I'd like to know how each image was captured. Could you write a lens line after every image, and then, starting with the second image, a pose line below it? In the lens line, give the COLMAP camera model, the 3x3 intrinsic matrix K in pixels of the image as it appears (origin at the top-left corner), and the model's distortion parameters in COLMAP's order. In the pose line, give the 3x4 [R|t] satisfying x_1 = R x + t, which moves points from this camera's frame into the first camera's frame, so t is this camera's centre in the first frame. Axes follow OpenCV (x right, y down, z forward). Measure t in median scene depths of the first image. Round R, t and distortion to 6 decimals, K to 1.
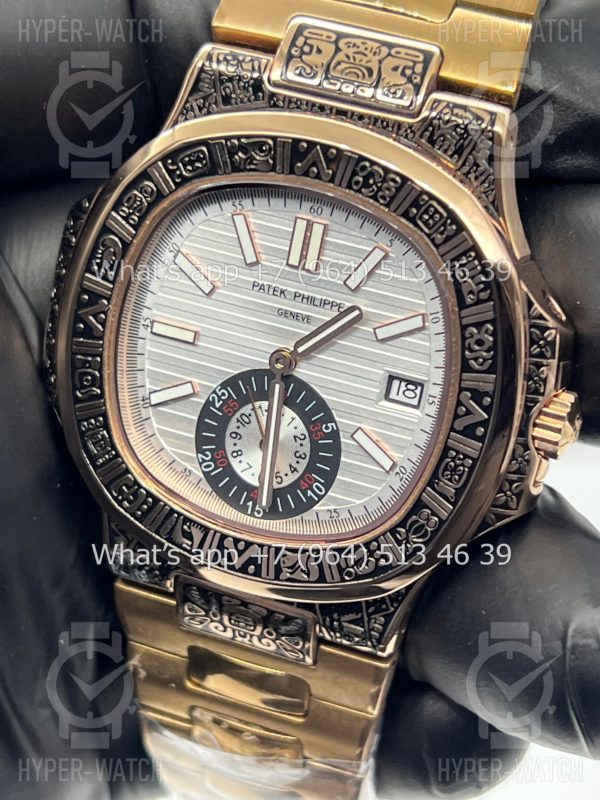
lens RADIAL K [[1896.4, 0, 300.3], [0, 1896.4, 408.1], [0, 0, 1]] dist [0.363280, -2.410526]
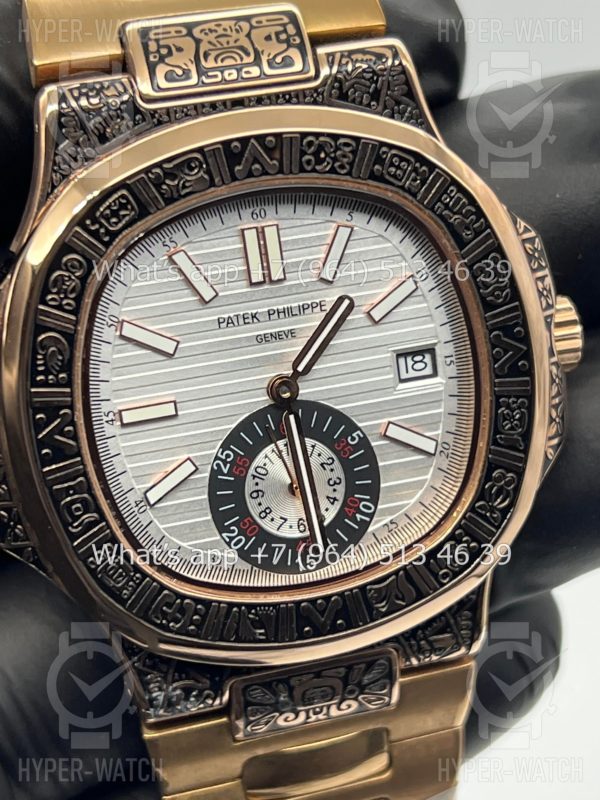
lens RADIAL K [[1896.4, 0, 300.3], [0, 1896.4, 408.1], [0, 0, 1]] dist [0.363280, -2.410526]
pose [[0.787097, -0.384521, 0.482309, -0.431629], [0.410387, 0.910195, 0.055928, -0.063137], [-0.460501, 0.153912, 0.874214, 0.234084]]
